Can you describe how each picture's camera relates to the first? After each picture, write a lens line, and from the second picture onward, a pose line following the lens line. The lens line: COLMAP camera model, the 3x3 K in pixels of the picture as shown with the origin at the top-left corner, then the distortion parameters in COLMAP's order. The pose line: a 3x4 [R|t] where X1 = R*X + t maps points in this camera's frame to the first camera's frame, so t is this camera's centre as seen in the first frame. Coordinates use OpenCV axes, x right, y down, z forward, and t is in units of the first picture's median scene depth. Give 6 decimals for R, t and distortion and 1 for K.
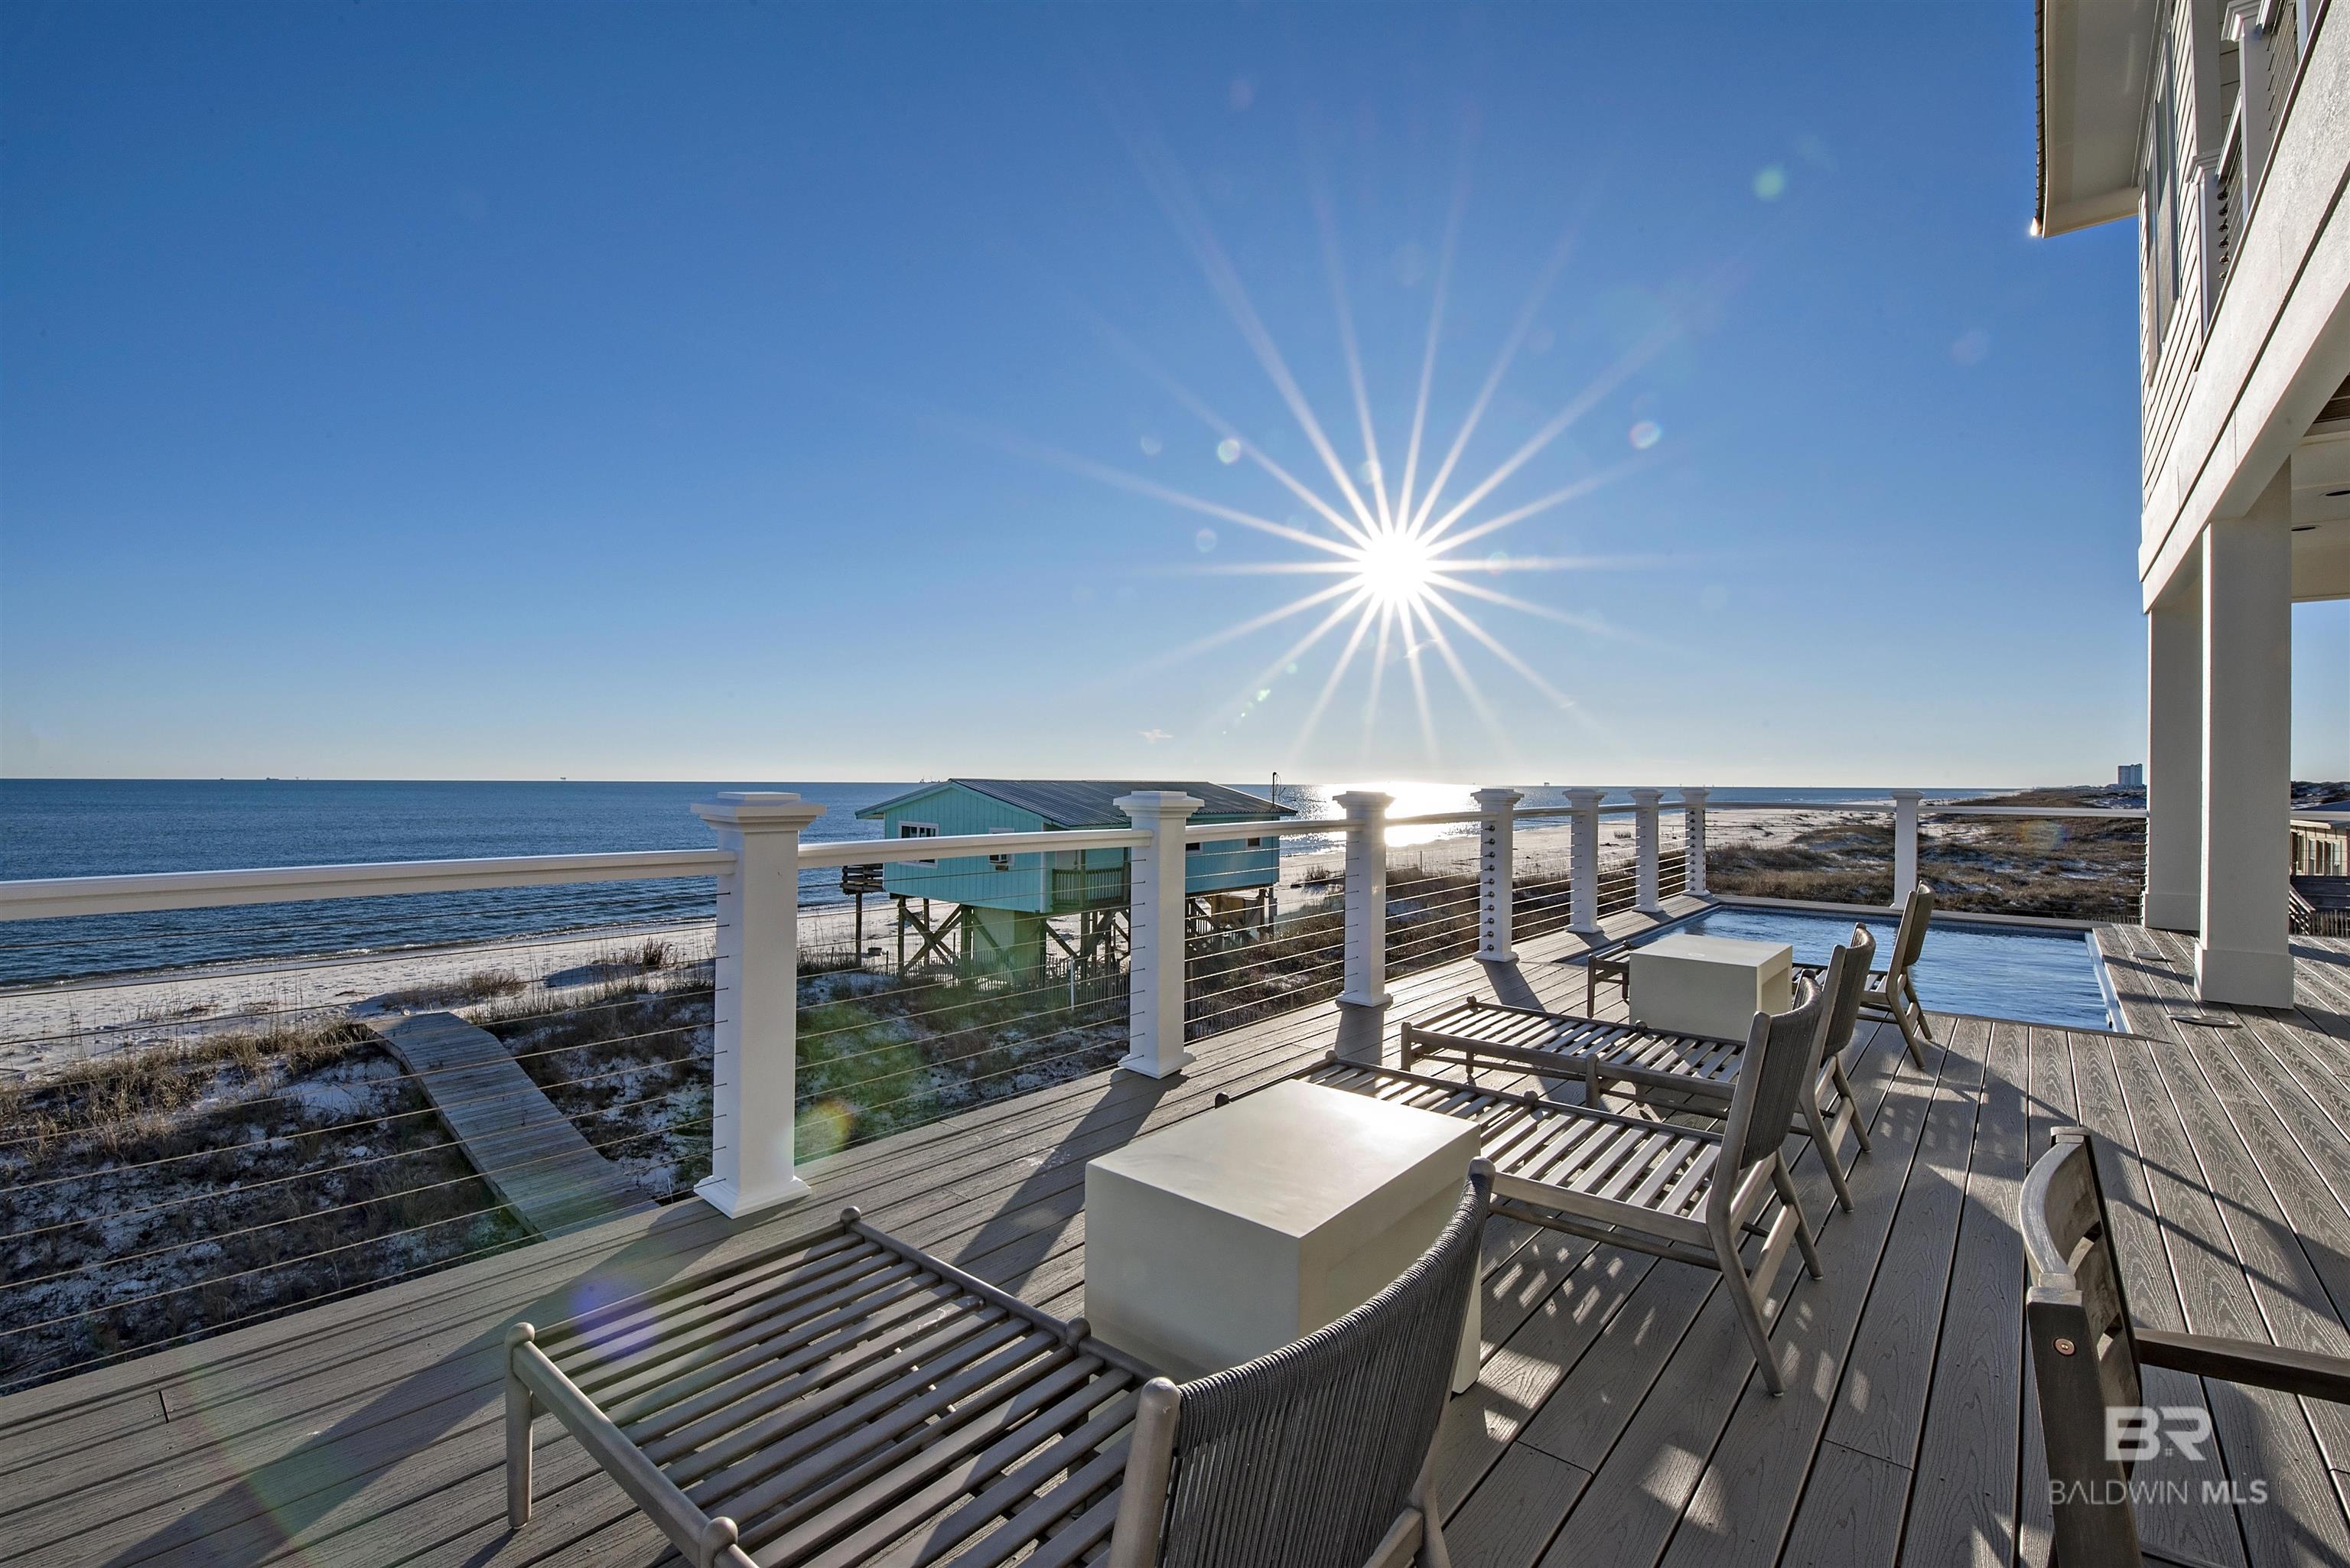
lens RADIAL K [[1015.7, 0, 1165.9], [0, 1015.7, 770.8], [0, 0, 1]] dist [-0.011088, -0.006157]
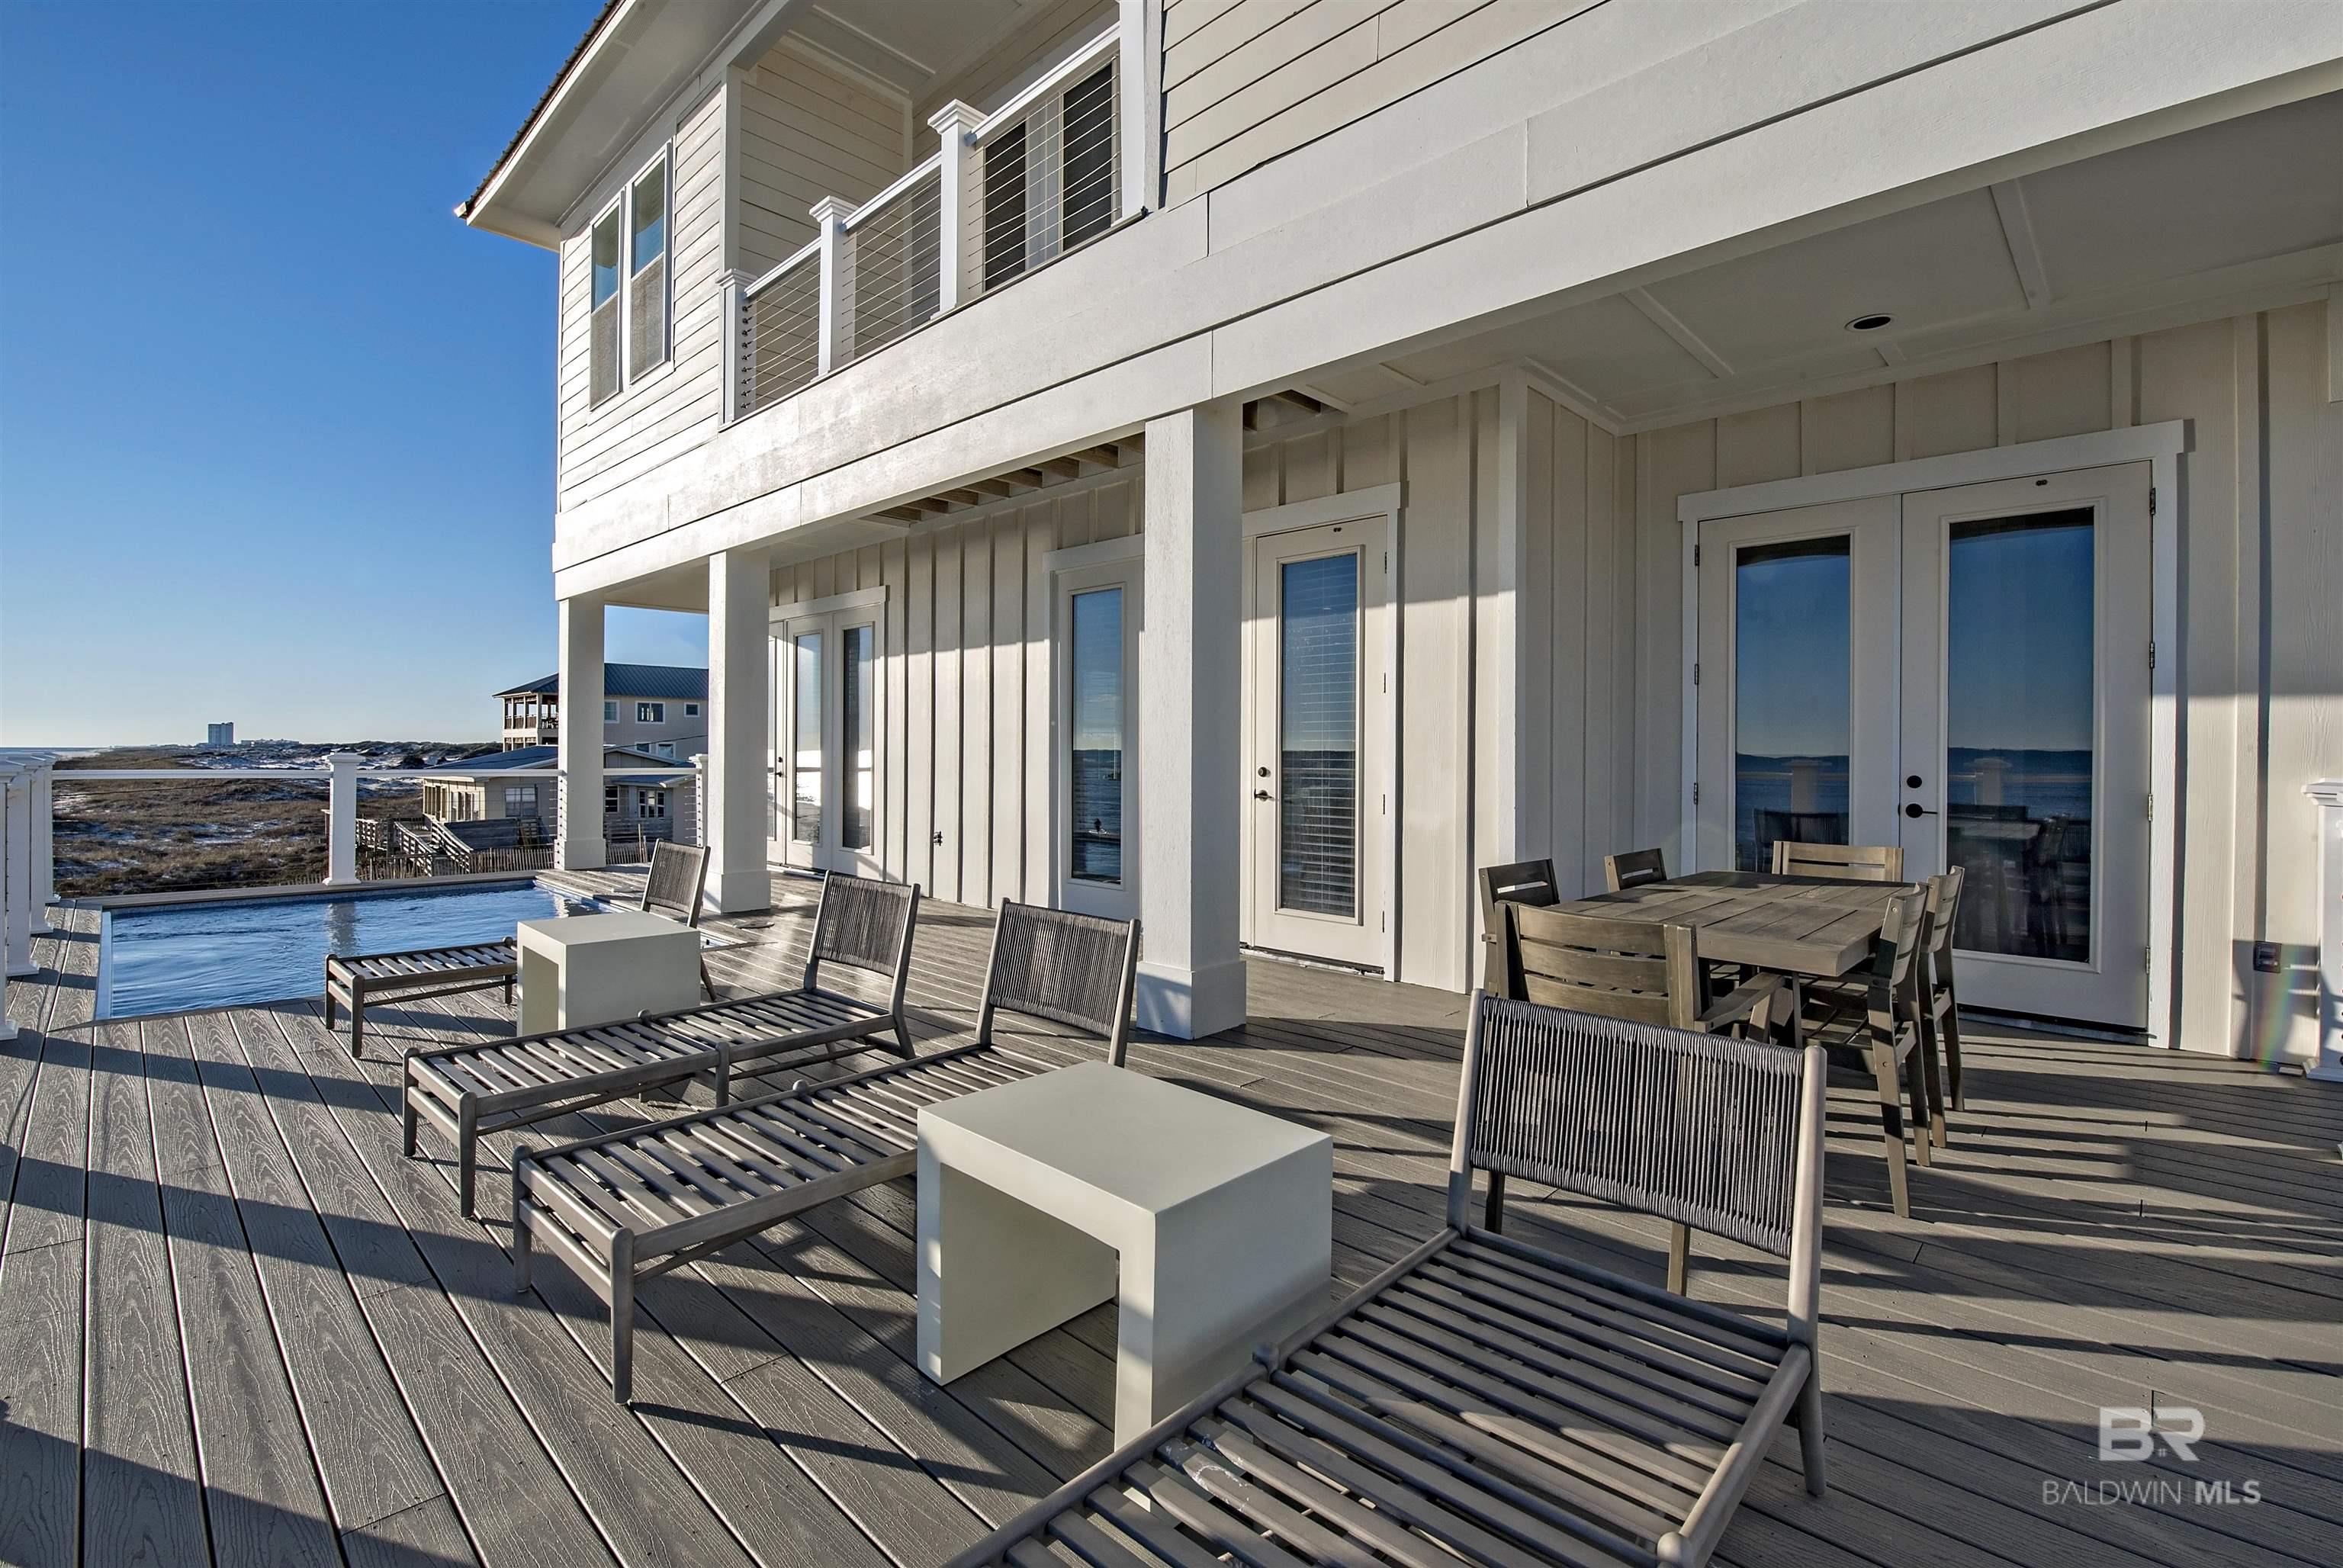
lens RADIAL K [[1044.8, 0, 1212.8], [0, 1044.8, 750.0], [0, 0, 1]] dist [-0.016535, -0.000858]
pose [[0.031088, -0.004862, 0.999505, -0.061277], [-0.015242, 0.999870, 0.005337, -0.000918], [-0.999400, -0.015400, 0.031010, 0.058417]]
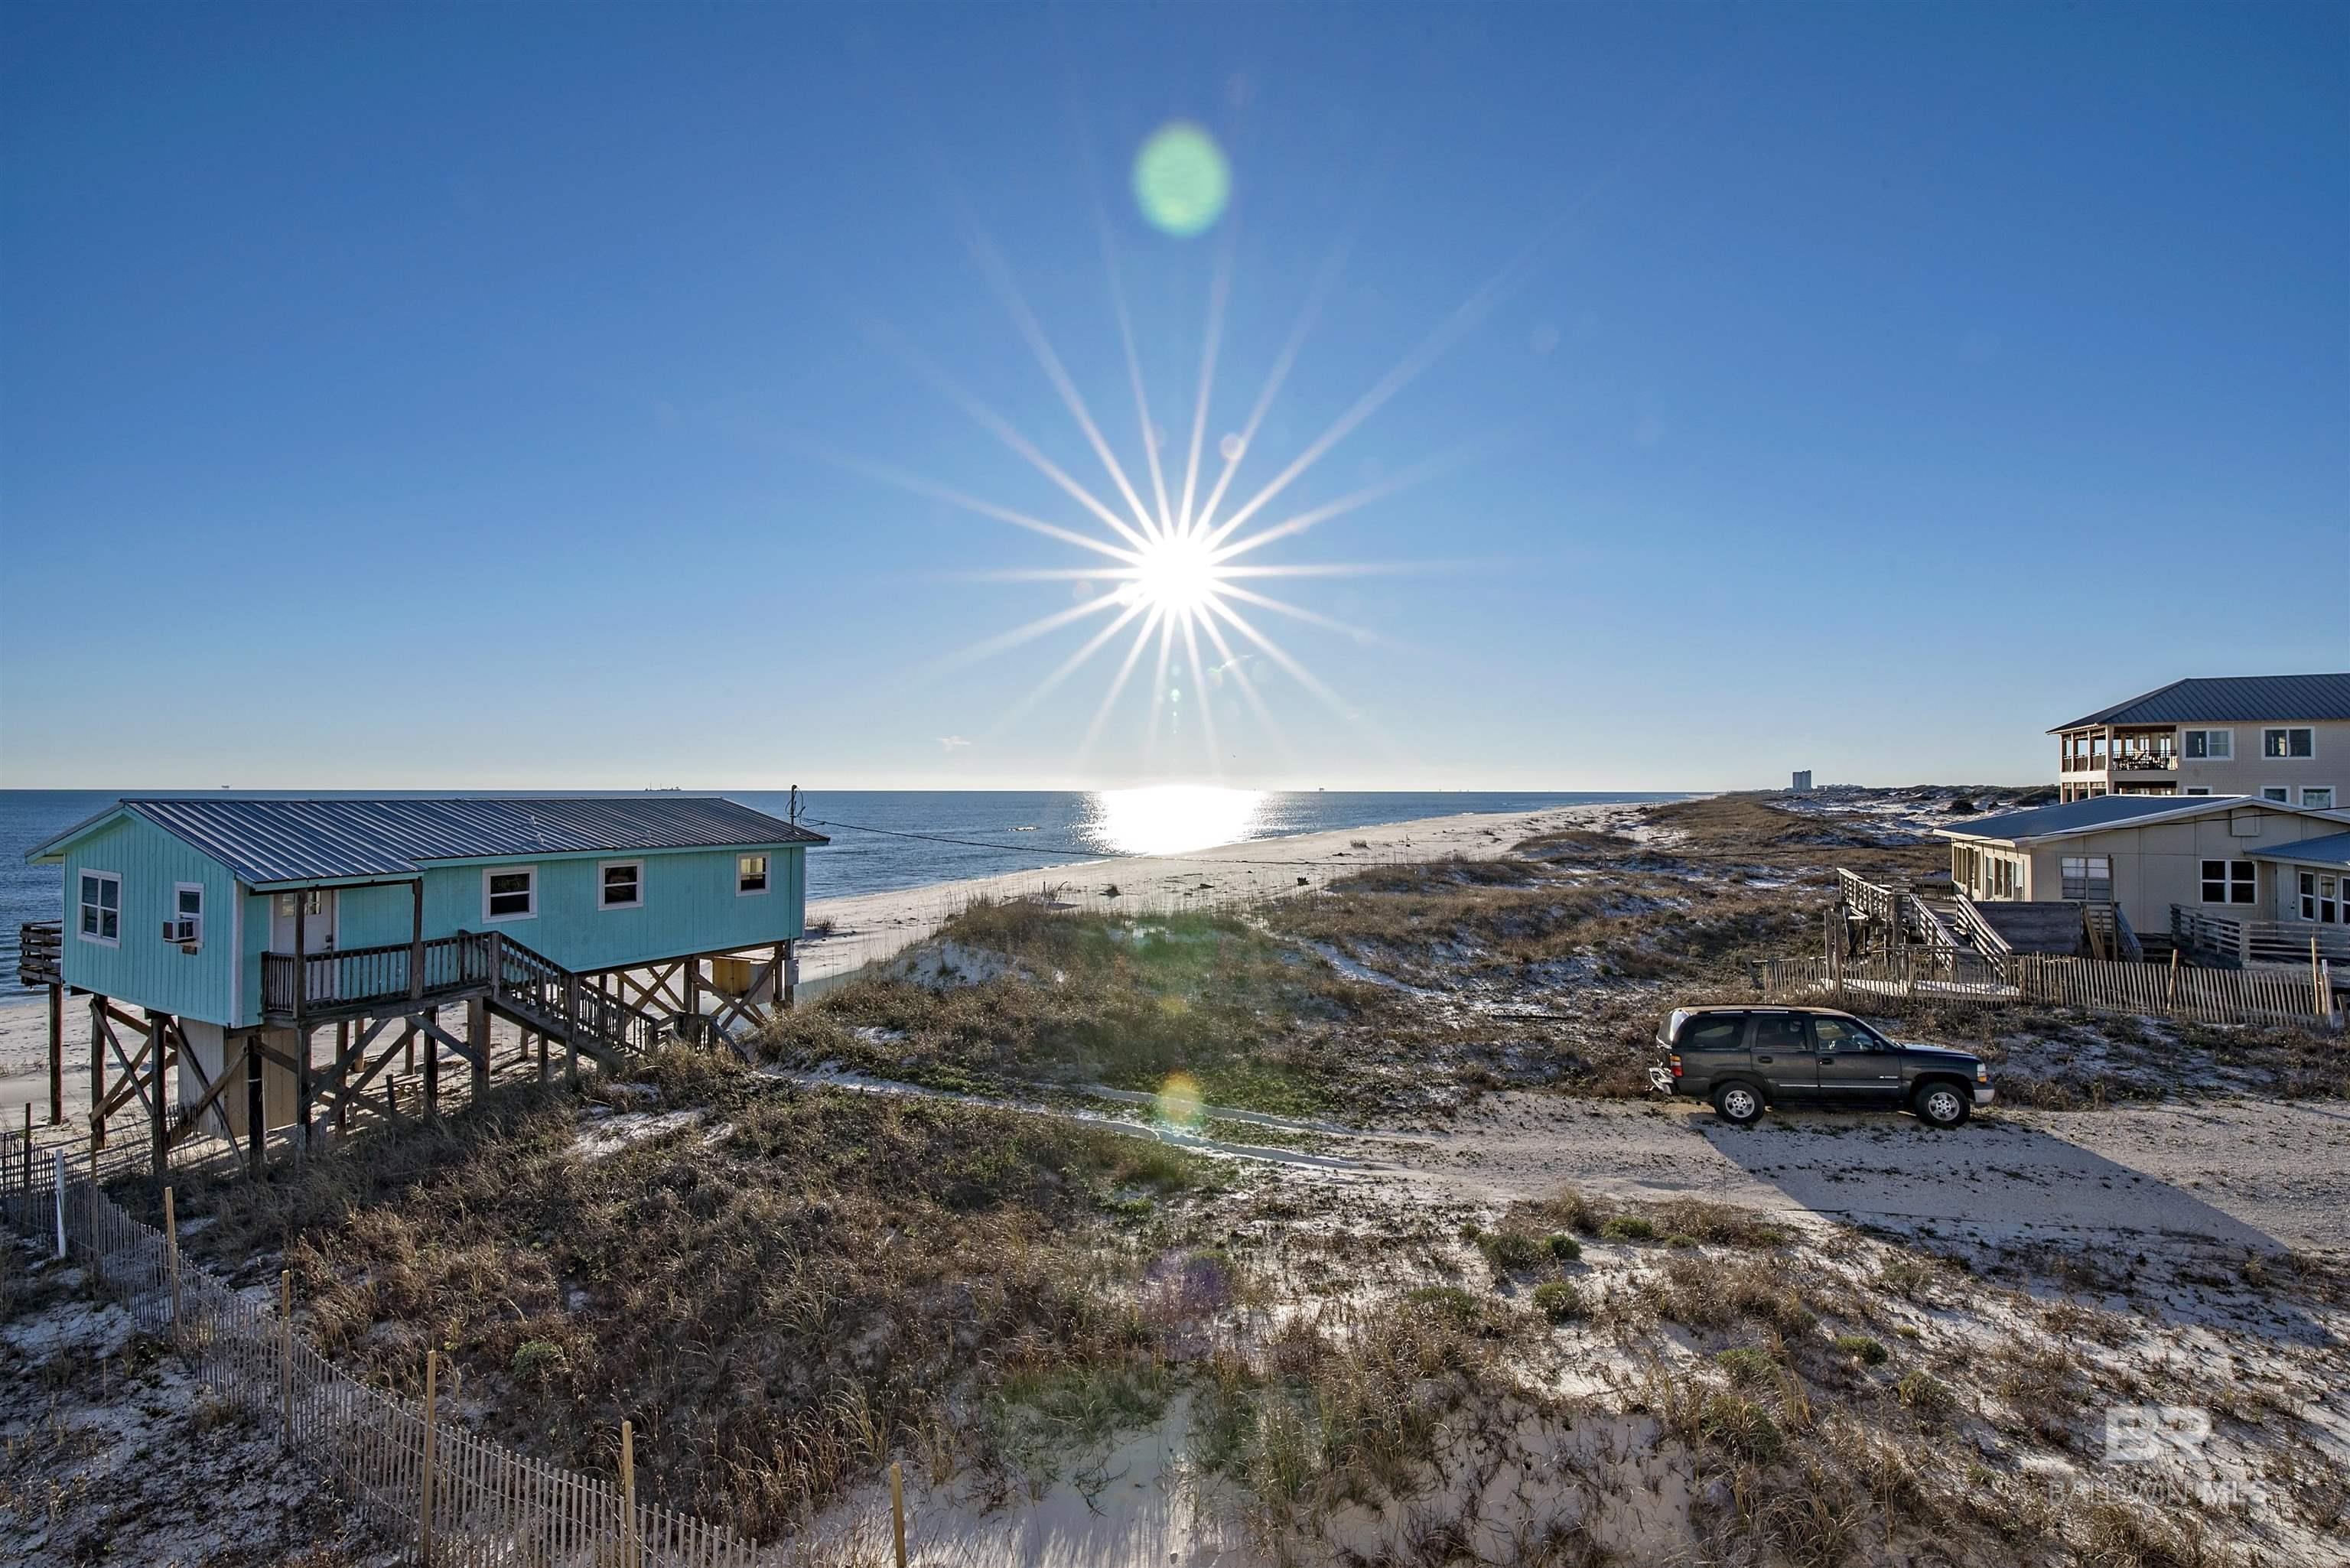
lens RADIAL K [[1015.7, 0, 1191.3], [0, 1015.7, 782.1], [0, 0, 1]] dist [-0.011088, -0.006157]
pose [[0.974861, -0.002150, 0.222805, 0.271710], [0.000885, 0.999983, 0.005777, -0.004998], [-0.222813, -0.005435, 0.974846, 0.298384]]
